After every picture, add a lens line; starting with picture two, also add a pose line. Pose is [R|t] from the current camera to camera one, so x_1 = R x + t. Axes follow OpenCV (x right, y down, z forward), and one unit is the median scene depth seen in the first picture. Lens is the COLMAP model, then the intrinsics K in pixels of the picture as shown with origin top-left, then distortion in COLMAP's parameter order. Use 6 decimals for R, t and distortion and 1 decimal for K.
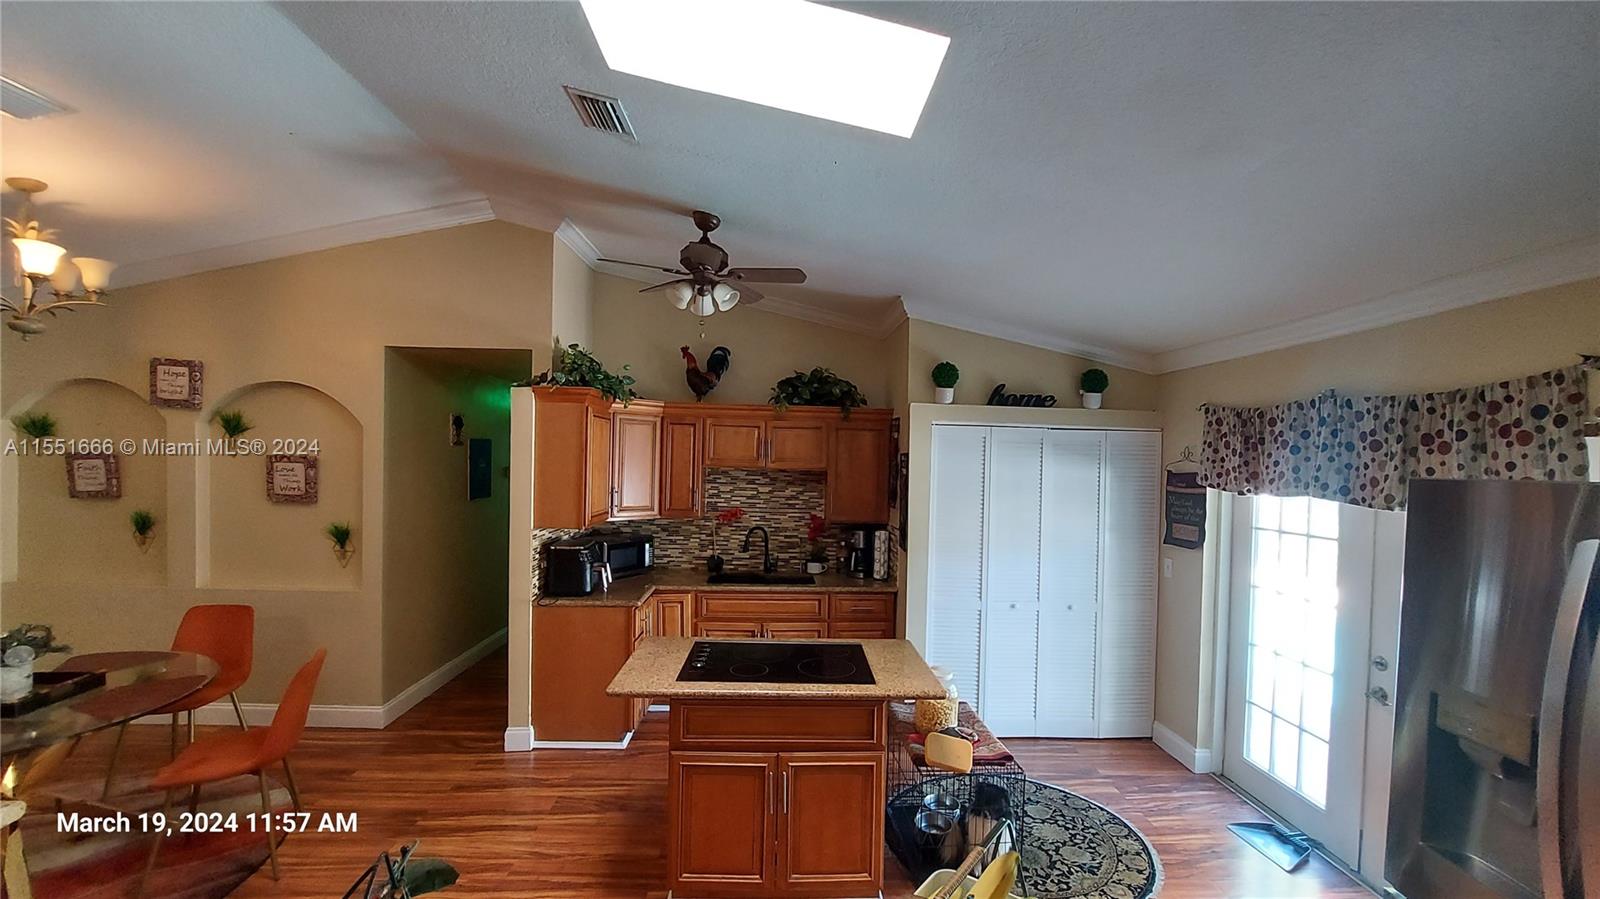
lens RADIAL K [[646.8, 0, 795.7], [0, 646.8, 456.8], [0, 0, 1]] dist [-0.011150, 0.000213]
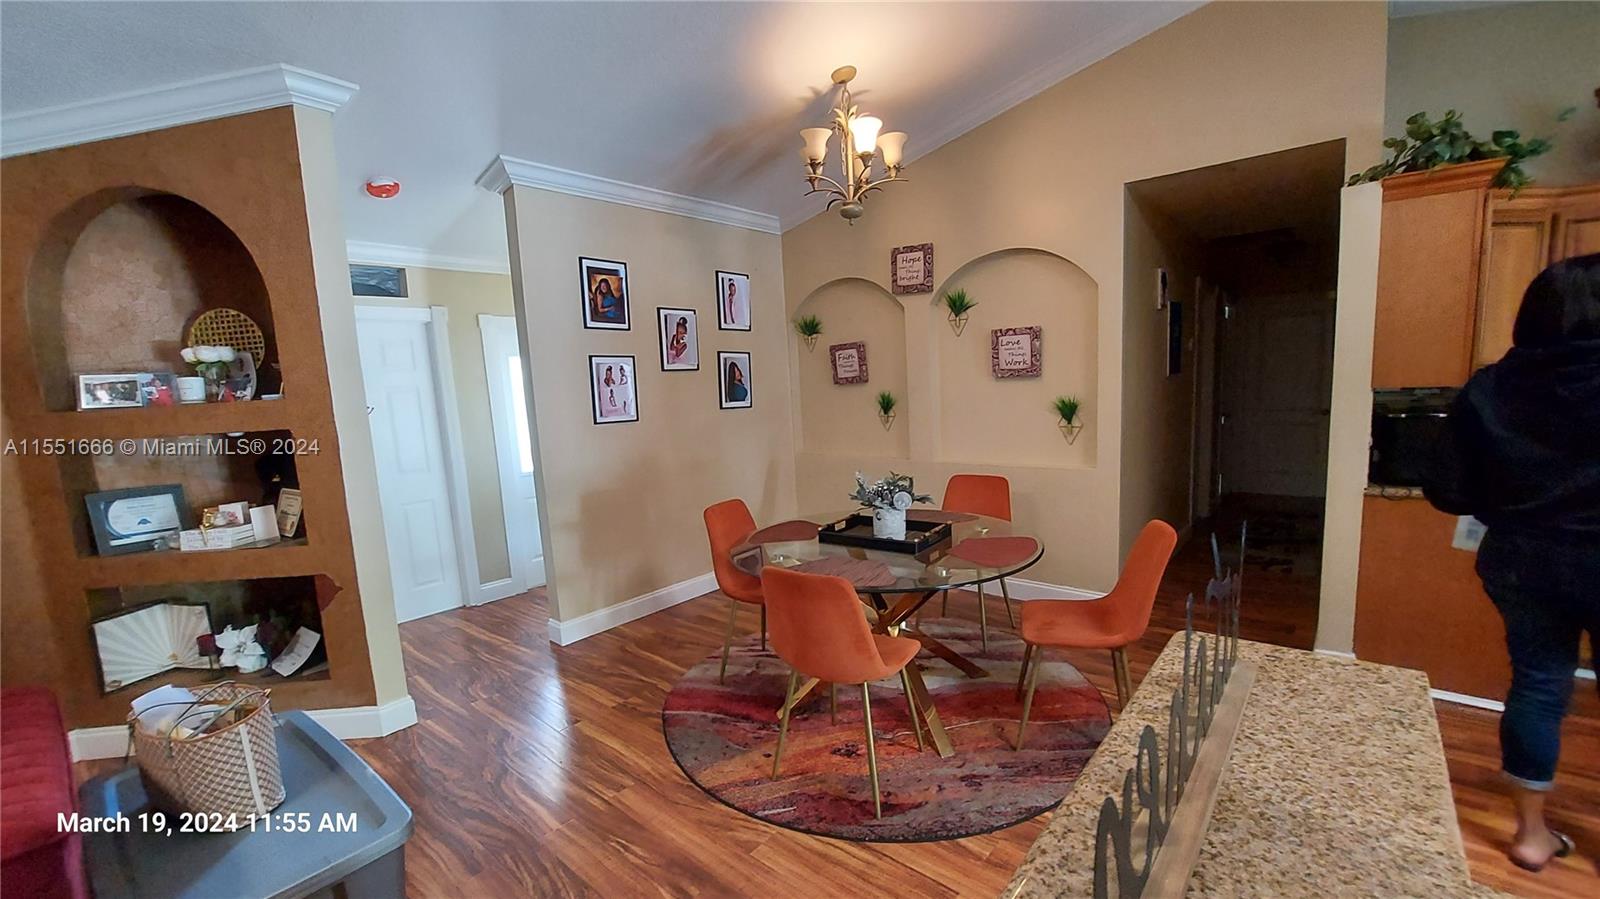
lens RADIAL K [[646.8, 0, 806.1], [0, 646.8, 462.4], [0, 0, 1]] dist [-0.011150, 0.000213]
pose [[0.748748, 0.031873, -0.662088, -0.372535], [0.059755, 0.991531, 0.115309, 0.067738], [0.660156, -0.125901, 0.740502, 0.047746]]
